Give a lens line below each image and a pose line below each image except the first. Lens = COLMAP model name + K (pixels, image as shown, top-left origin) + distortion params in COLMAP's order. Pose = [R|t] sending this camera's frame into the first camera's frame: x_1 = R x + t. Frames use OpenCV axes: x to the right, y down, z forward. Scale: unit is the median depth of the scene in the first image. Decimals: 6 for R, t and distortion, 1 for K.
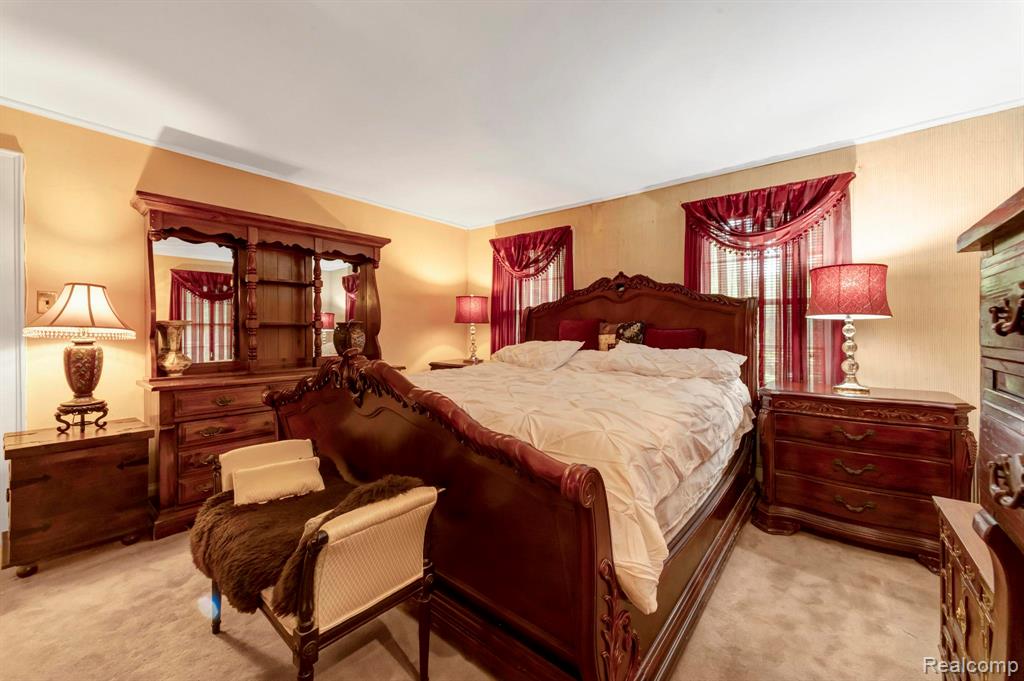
lens RADIAL K [[397.0, 0, 510.9], [0, 397.0, 331.5], [0, 0, 1]] dist [-0.000760, -0.000097]
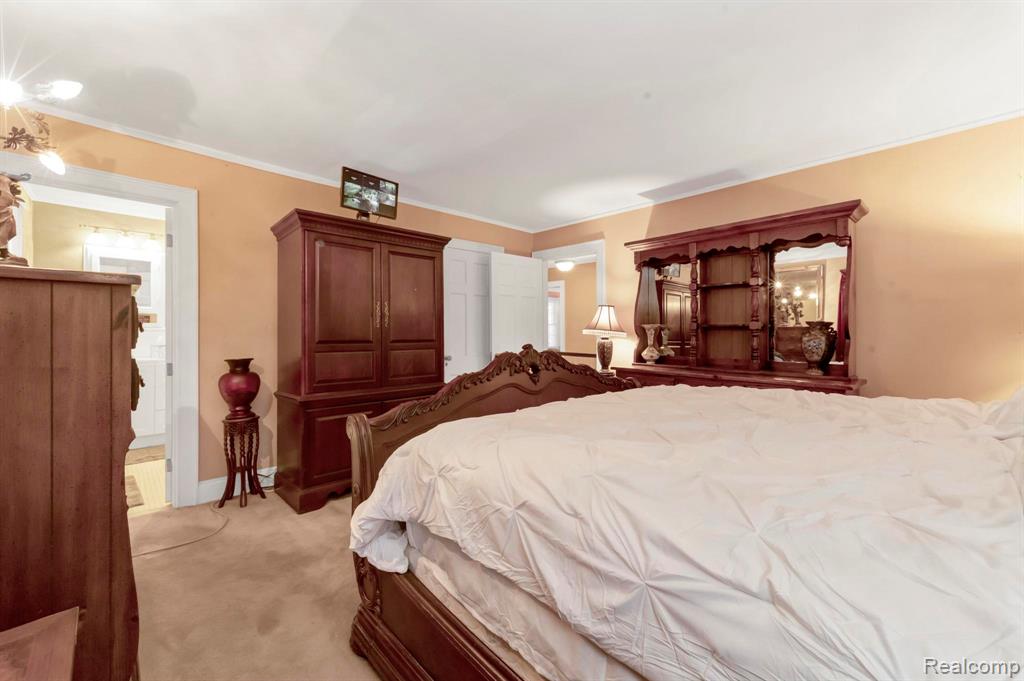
lens RADIAL K [[397.0, 0, 510.9], [0, 397.0, 331.5], [0, 0, 1]] dist [-0.000760, -0.000097]
pose [[-0.122014, 0.002582, -0.992525, 0.633732], [-0.002894, 0.999991, 0.002957, -0.005751], [0.992524, 0.003233, -0.122005, 0.679970]]
